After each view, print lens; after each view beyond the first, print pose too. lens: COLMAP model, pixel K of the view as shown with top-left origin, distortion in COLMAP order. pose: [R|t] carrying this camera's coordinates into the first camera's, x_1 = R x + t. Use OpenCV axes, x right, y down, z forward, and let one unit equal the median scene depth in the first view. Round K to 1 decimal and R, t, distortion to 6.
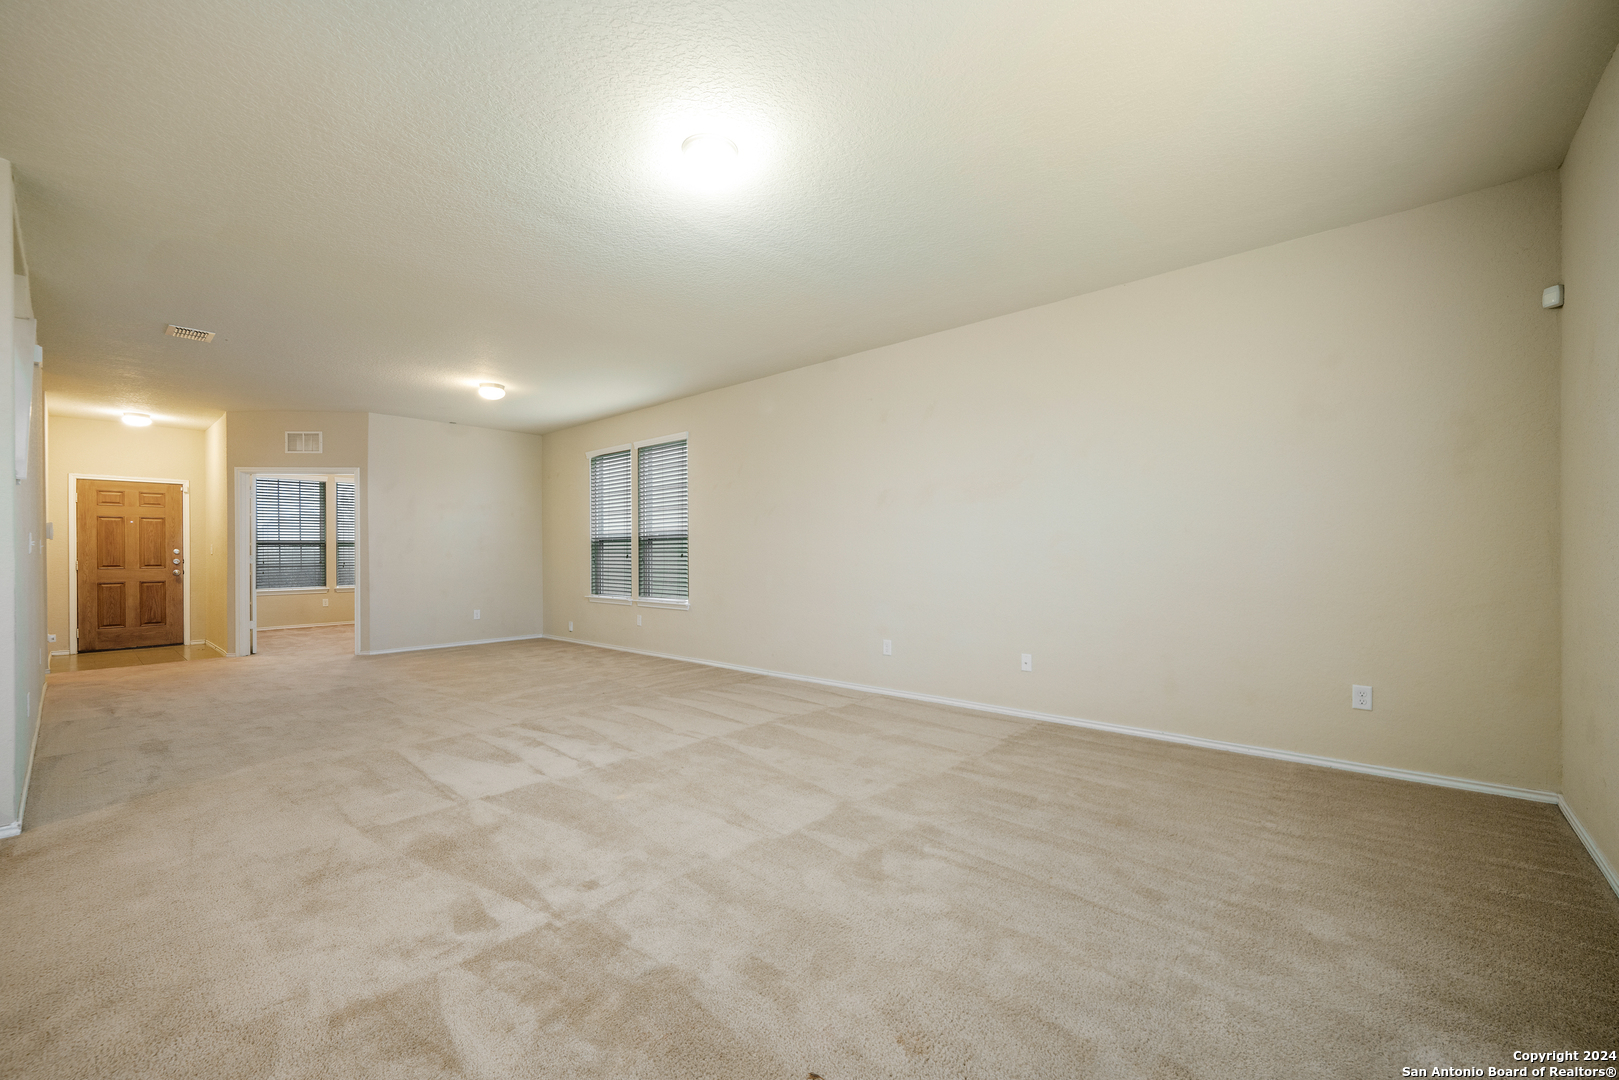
lens RADIAL K [[657.8, 0, 801.1], [0, 657.8, 554.6], [0, 0, 1]] dist [-0.000780, -0.000332]
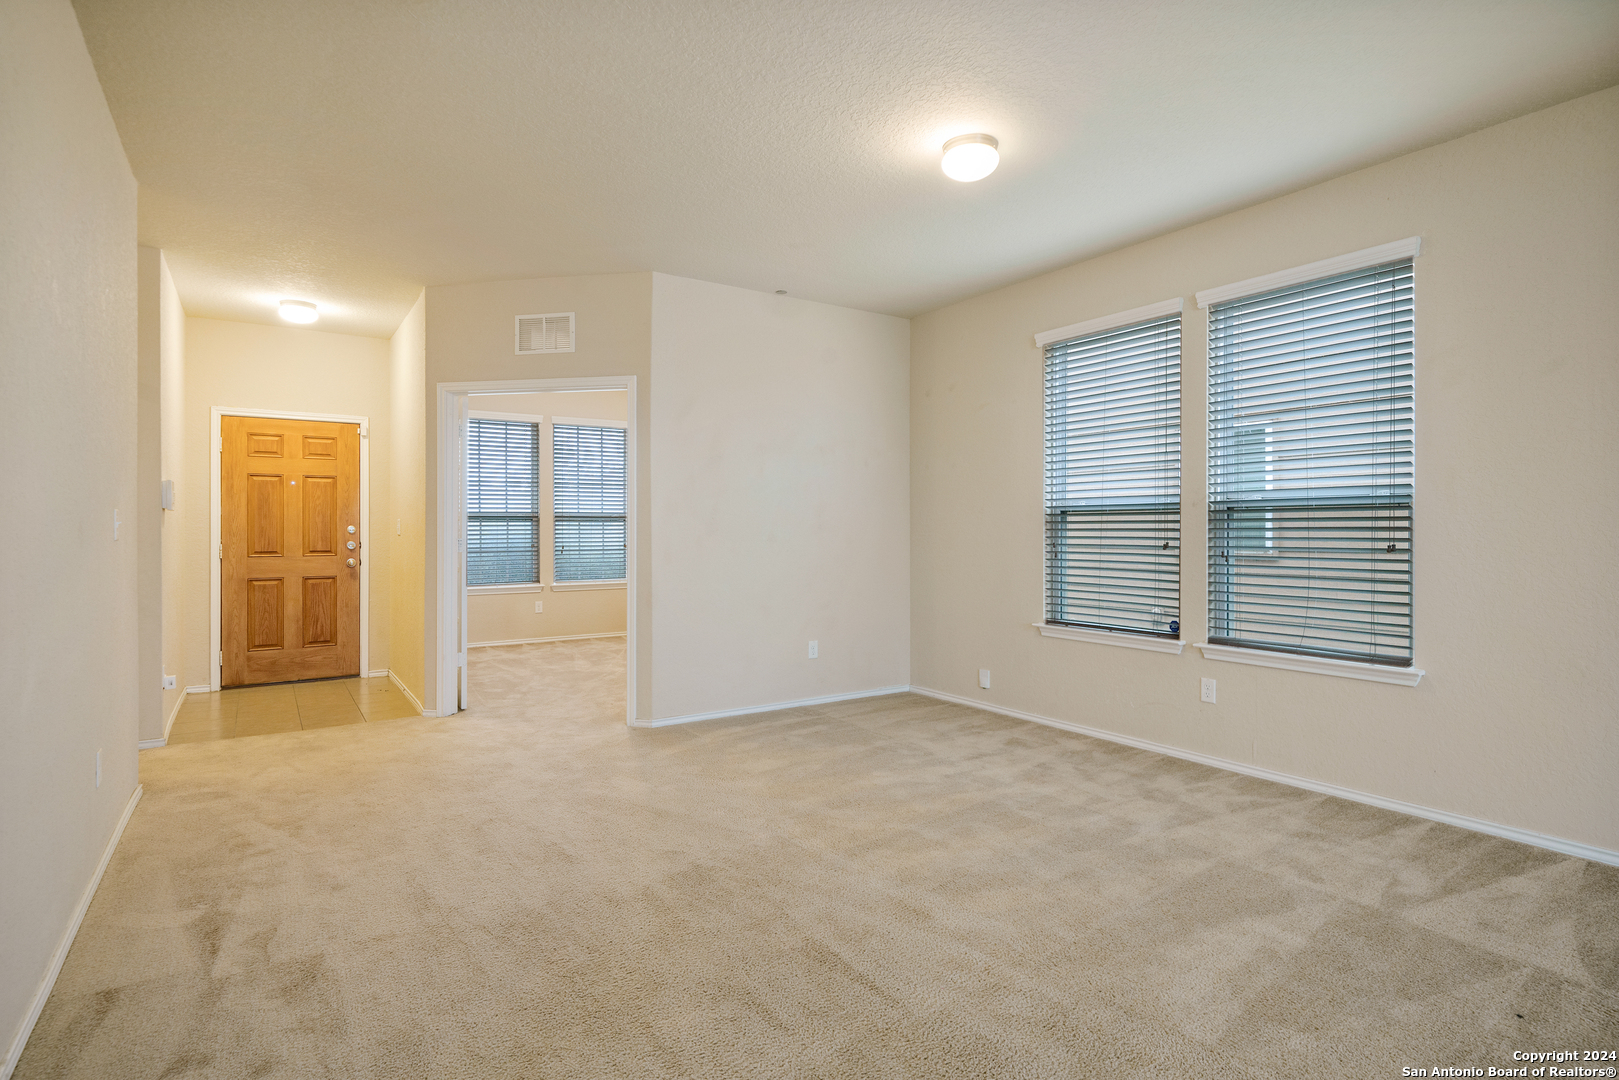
lens RADIAL K [[807.6, 0, 797.3], [0, 807.6, 529.3], [0, 0, 1]] dist [0.001279, 0.000075]
pose [[0.967464, 0.004594, -0.252969, -0.350986], [-0.005039, 0.999987, -0.001109, -0.006507], [0.252960, 0.002347, 0.967474, 0.369555]]
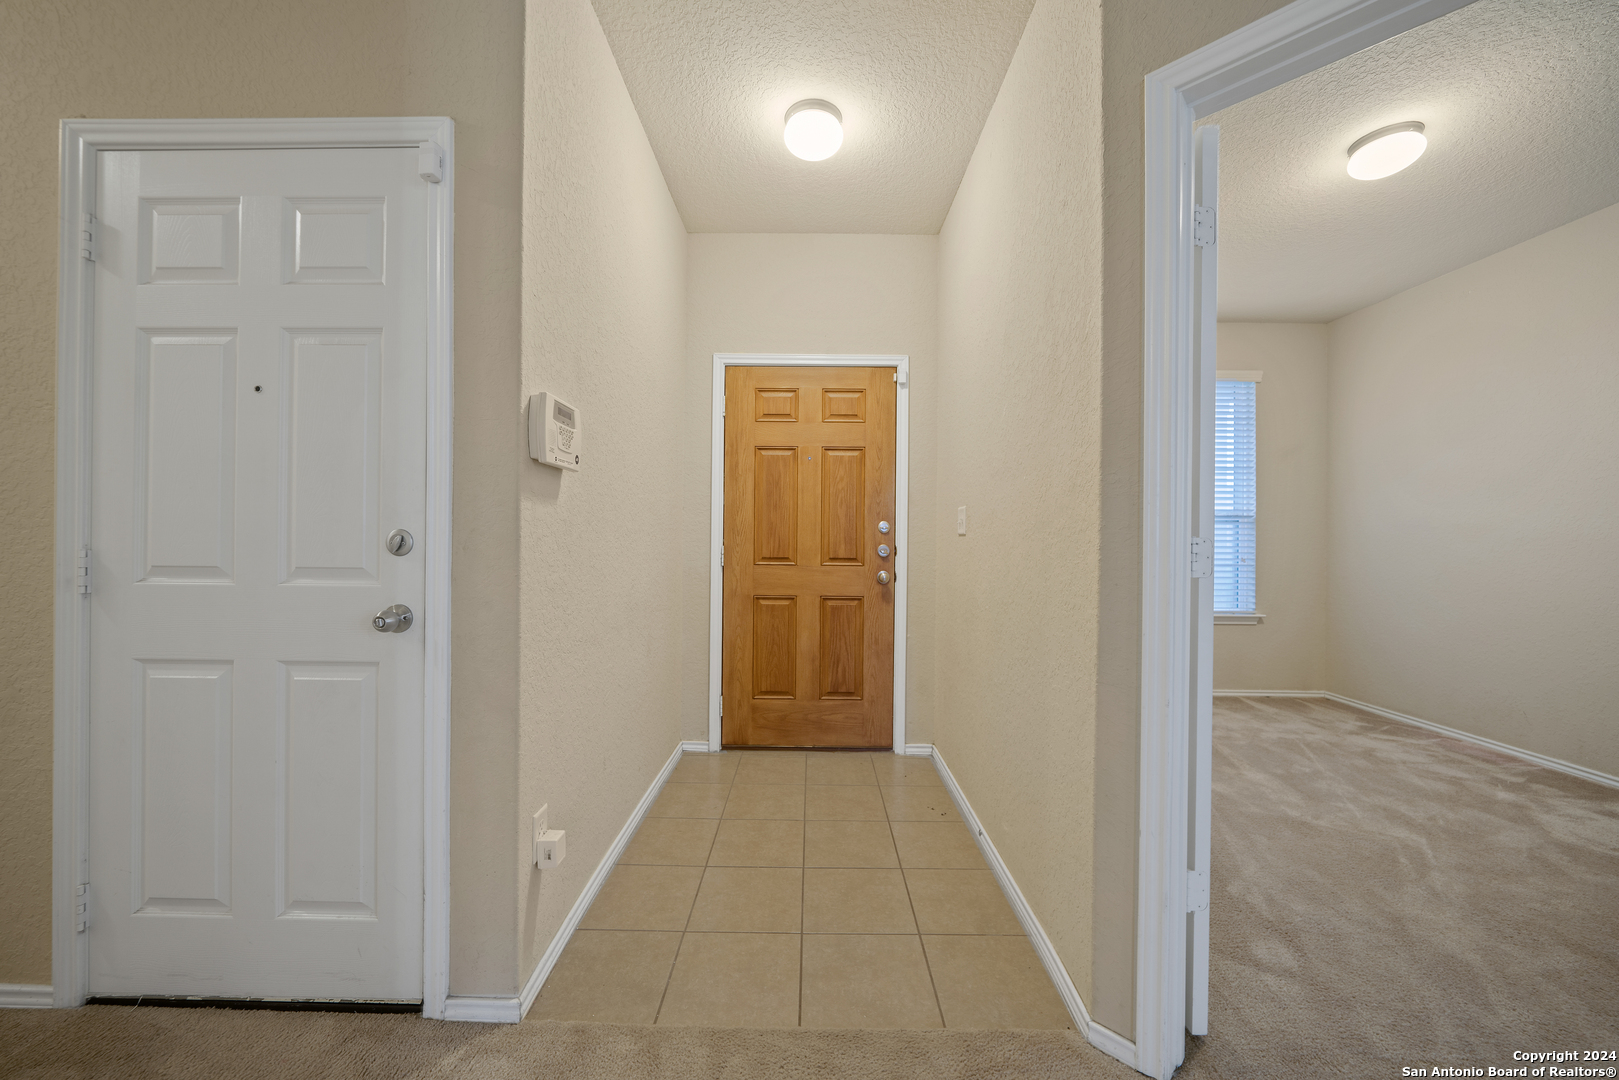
lens RADIAL K [[566.4, 0, 801.5], [0, 566.4, 552.7], [0, 0, 1]] dist [-0.007080, 0.000340]
pose [[0.656386, 0.025860, -0.753982, -0.740135], [-0.013918, 0.999657, 0.022171, 0.004528], [0.754297, -0.004059, 0.656521, 0.751873]]
